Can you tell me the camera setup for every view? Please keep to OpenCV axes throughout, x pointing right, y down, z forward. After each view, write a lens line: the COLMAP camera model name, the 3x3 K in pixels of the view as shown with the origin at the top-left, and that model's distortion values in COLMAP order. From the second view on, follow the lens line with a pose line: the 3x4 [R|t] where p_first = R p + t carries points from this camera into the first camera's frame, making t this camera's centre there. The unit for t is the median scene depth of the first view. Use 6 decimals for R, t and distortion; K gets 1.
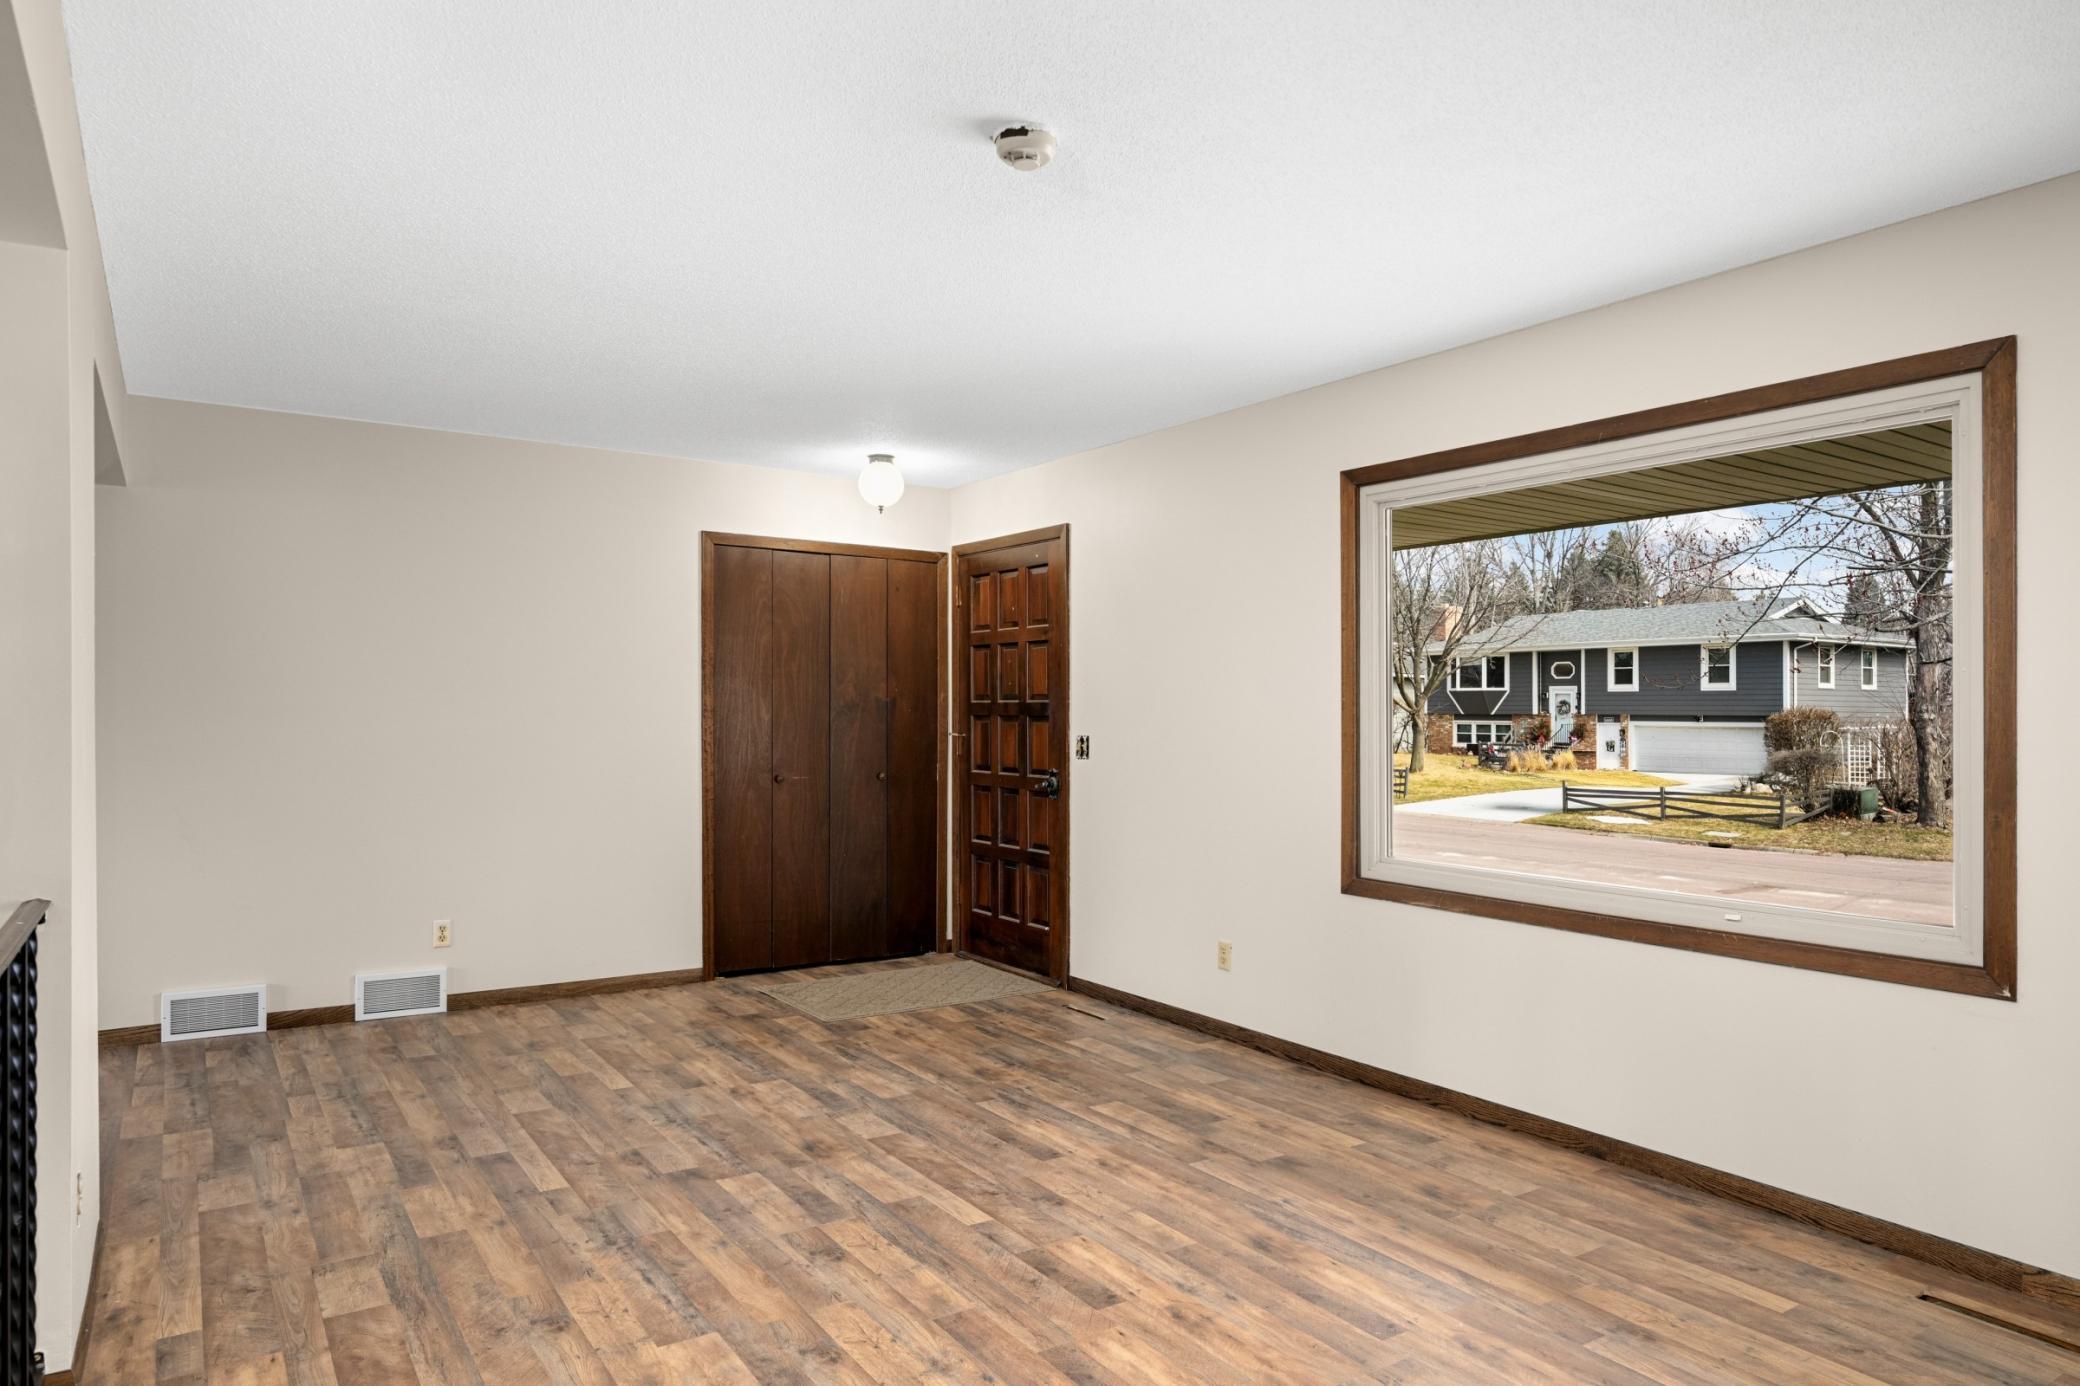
lens RADIAL K [[1288.0, 0, 1044.8], [0, 1288.0, 728.2], [0, 0, 1]] dist [0.000209, 0.001975]
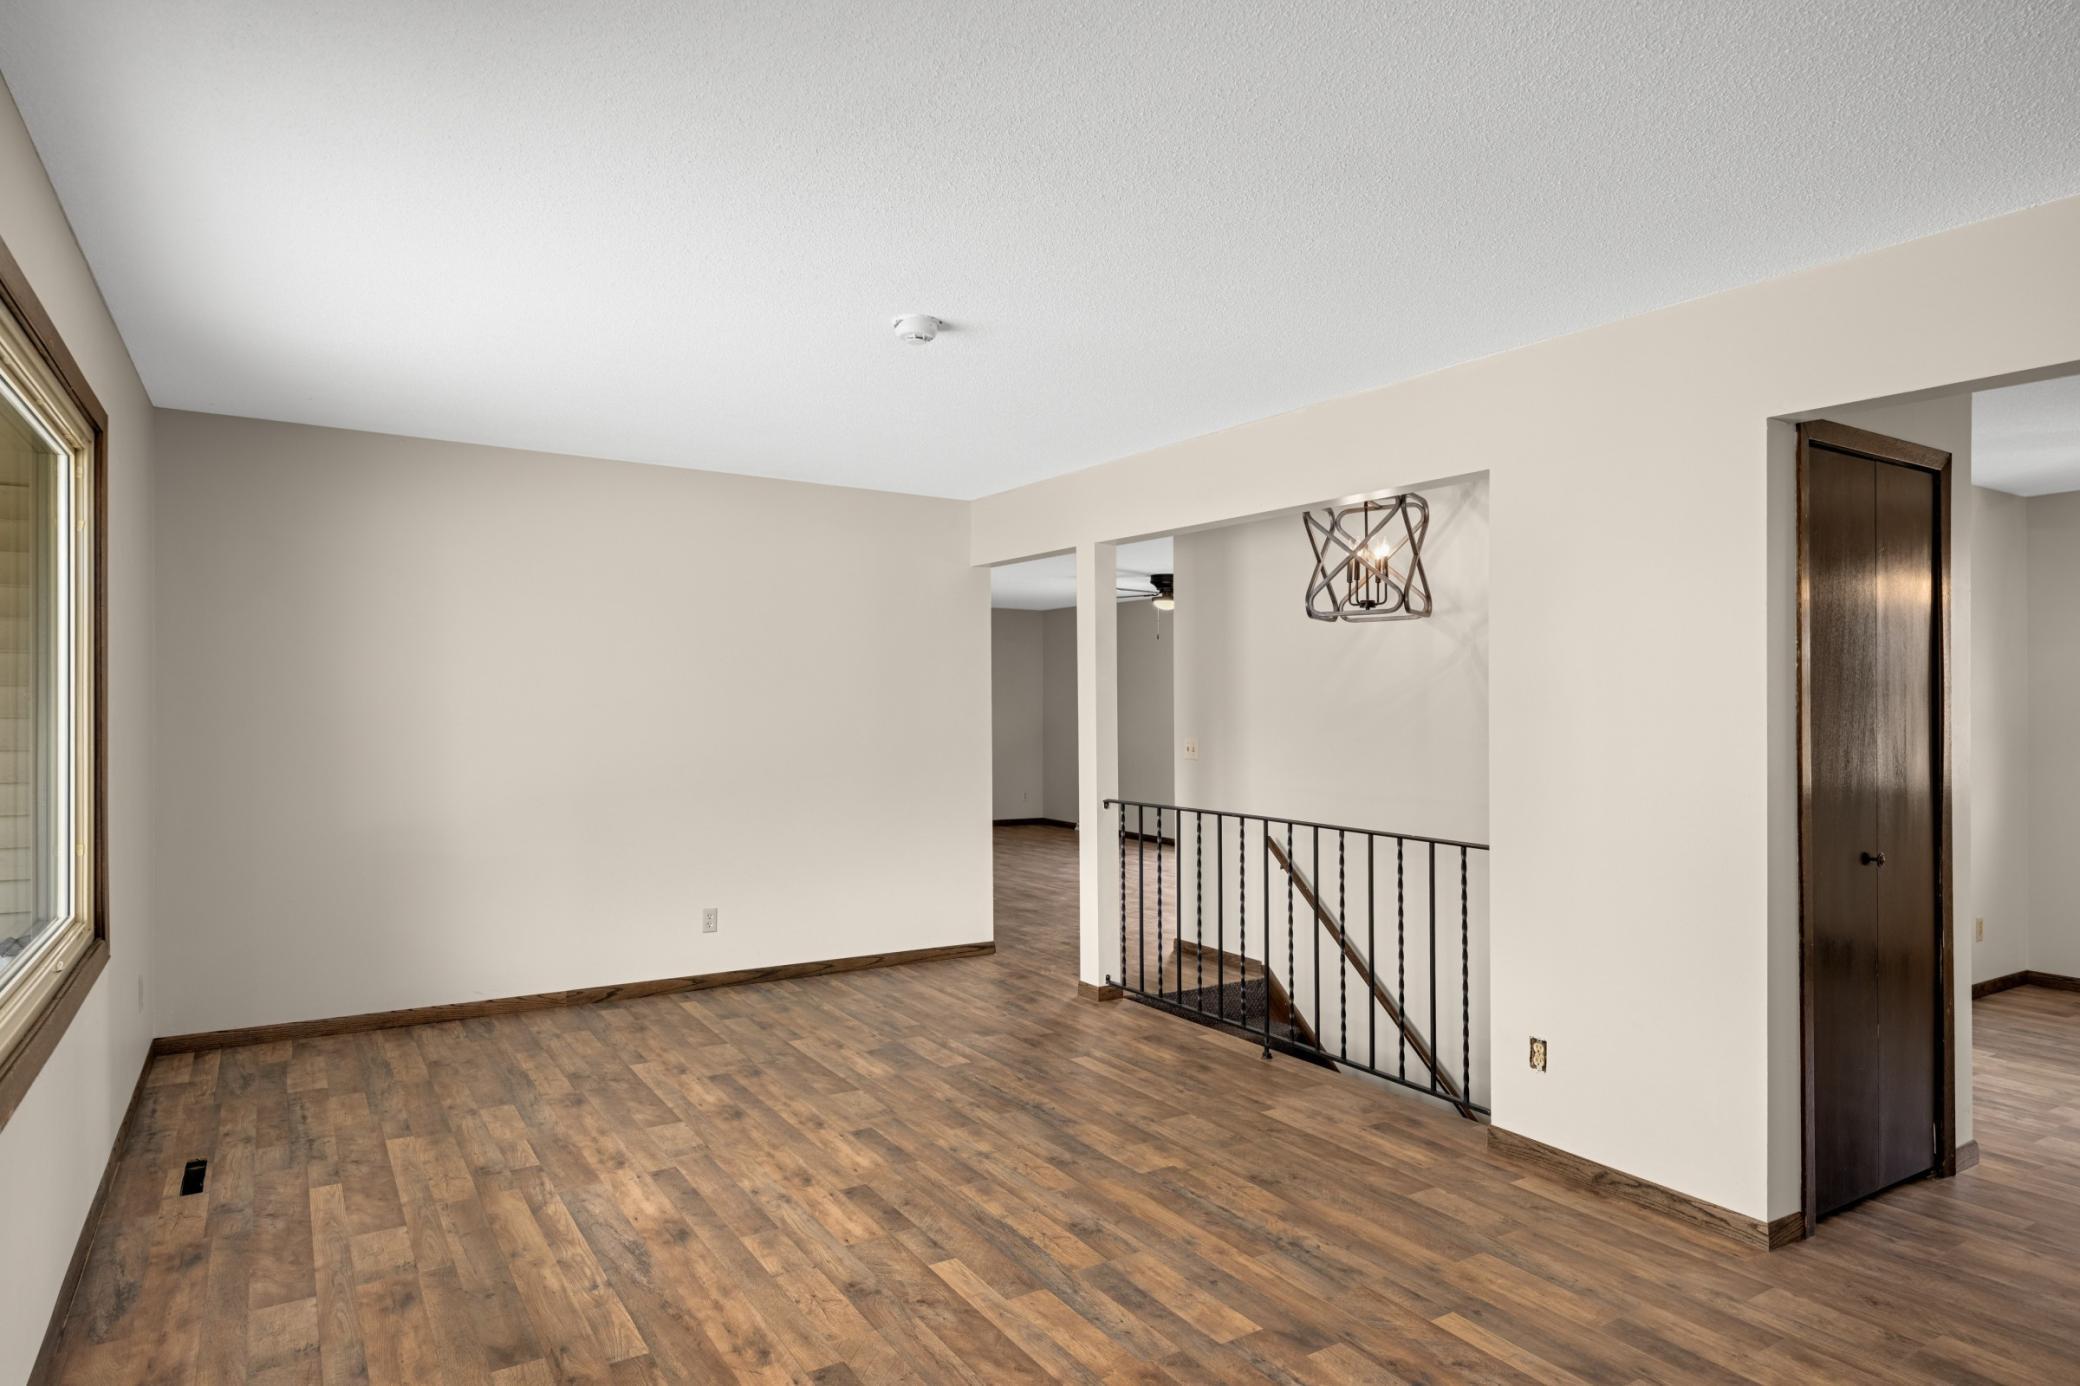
lens RADIAL K [[1209.9, 0, 1042.7], [0, 1209.9, 694.1], [0, 0, 1]] dist [0.009043, -0.000389]
pose [[-0.999471, -0.015202, 0.028742, -0.149254], [-0.015131, 0.999882, 0.002696, -0.050860], [-0.028780, 0.002260, -0.999583, 1.965749]]
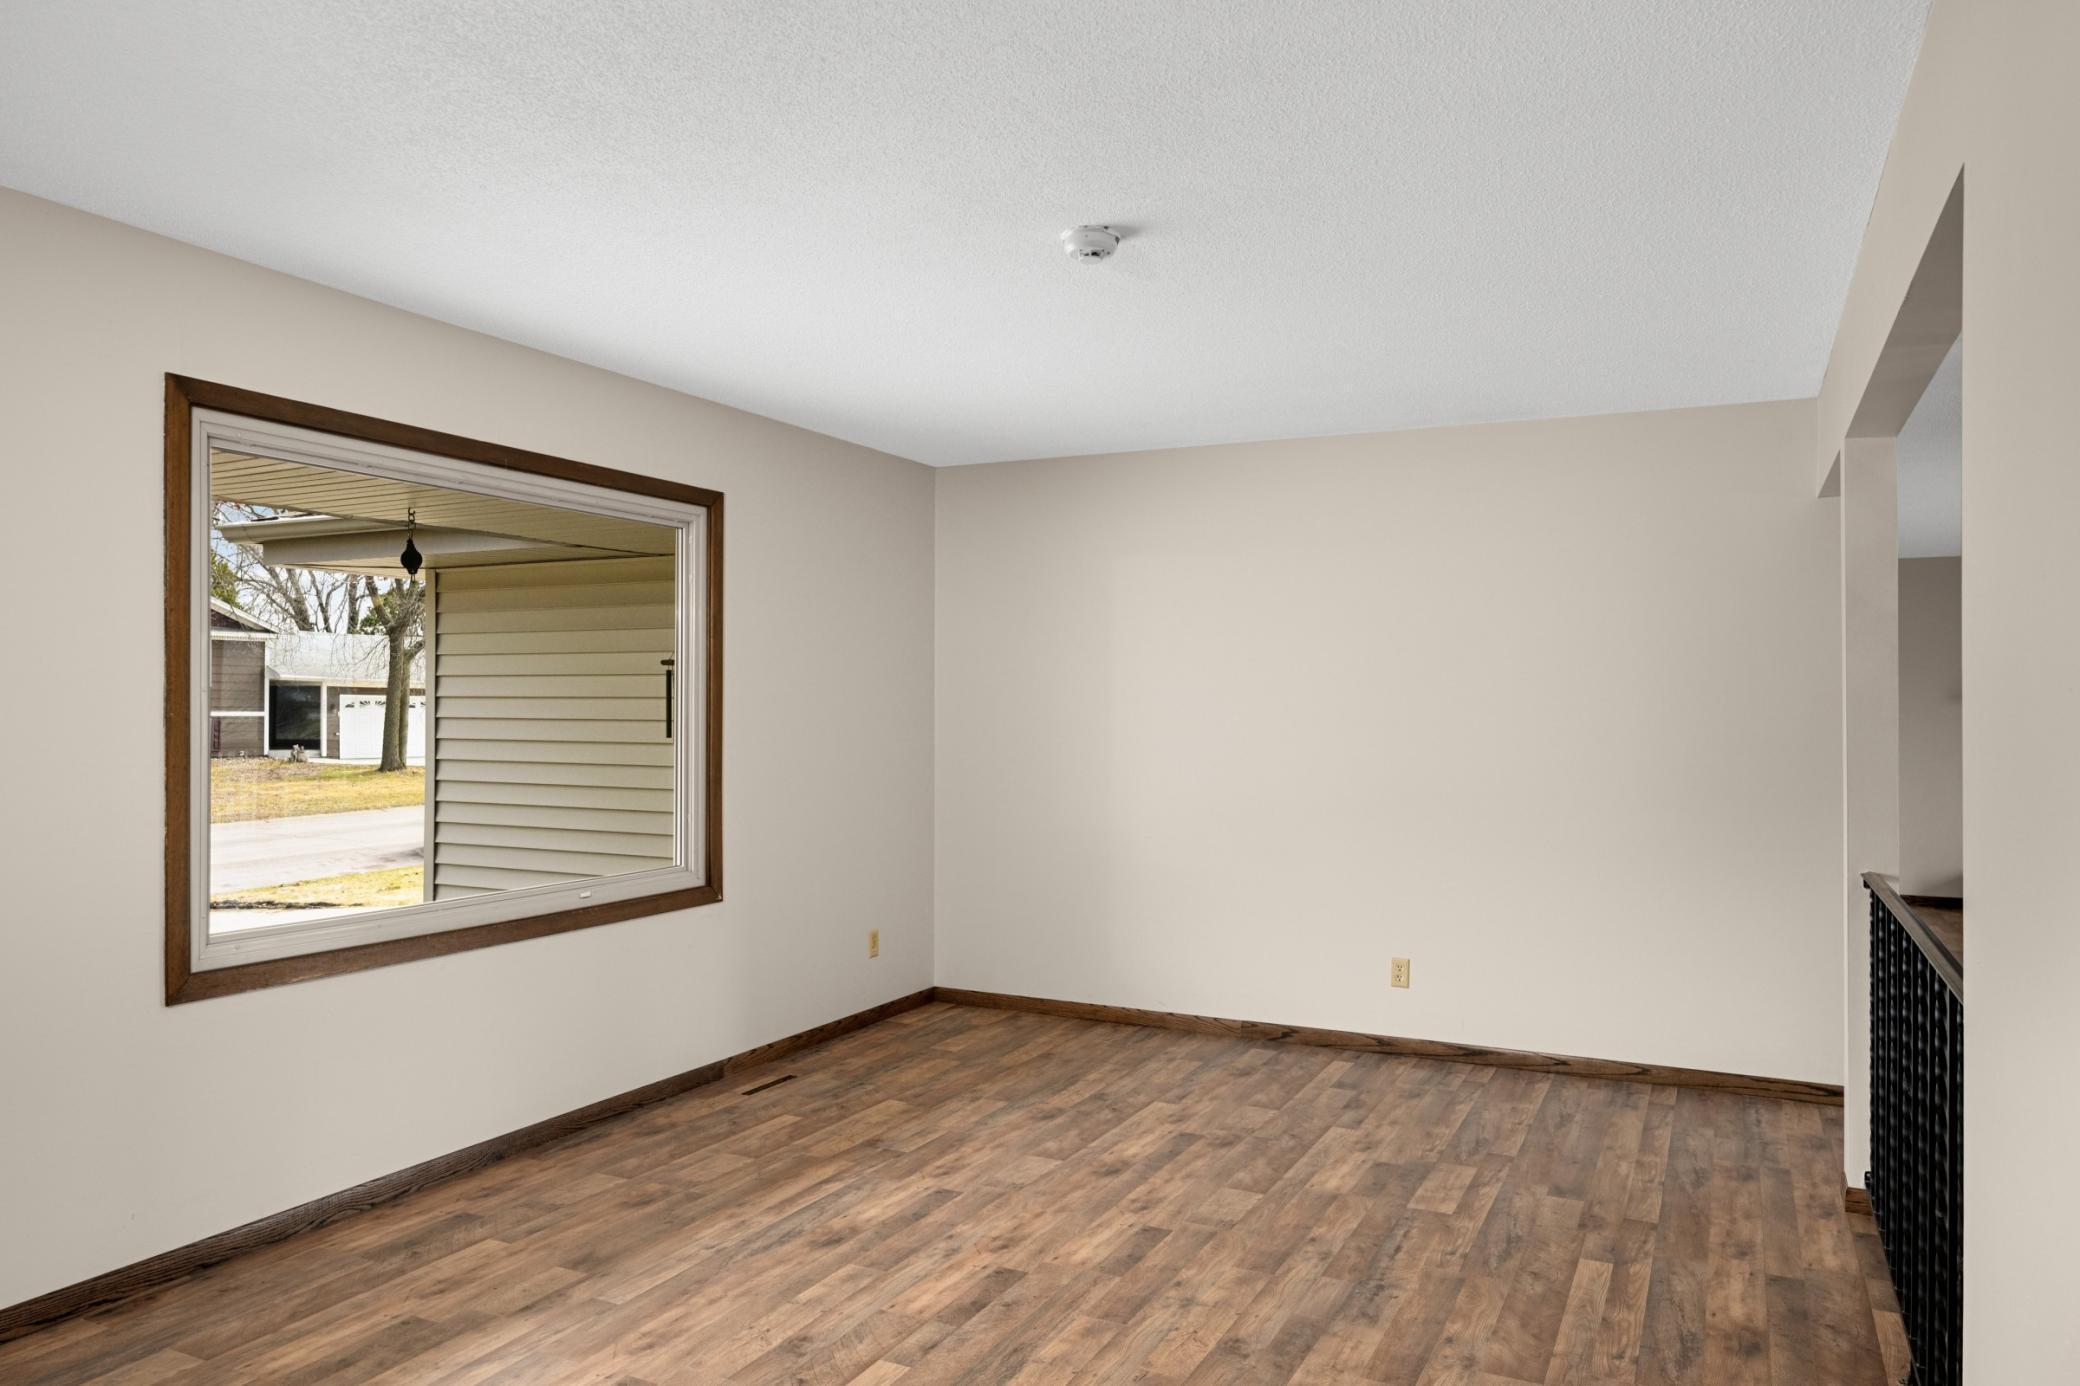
lens RADIAL K [[1379.2, 0, 1039.5], [0, 1379.2, 699.8], [0, 0, 1]] dist [0.005652, 0.000325]
pose [[-0.493121, -0.005422, 0.869944, -0.889136], [0.000141, 0.999980, 0.006312, -0.050302], [-0.869961, 0.003235, -0.493110, 1.392564]]
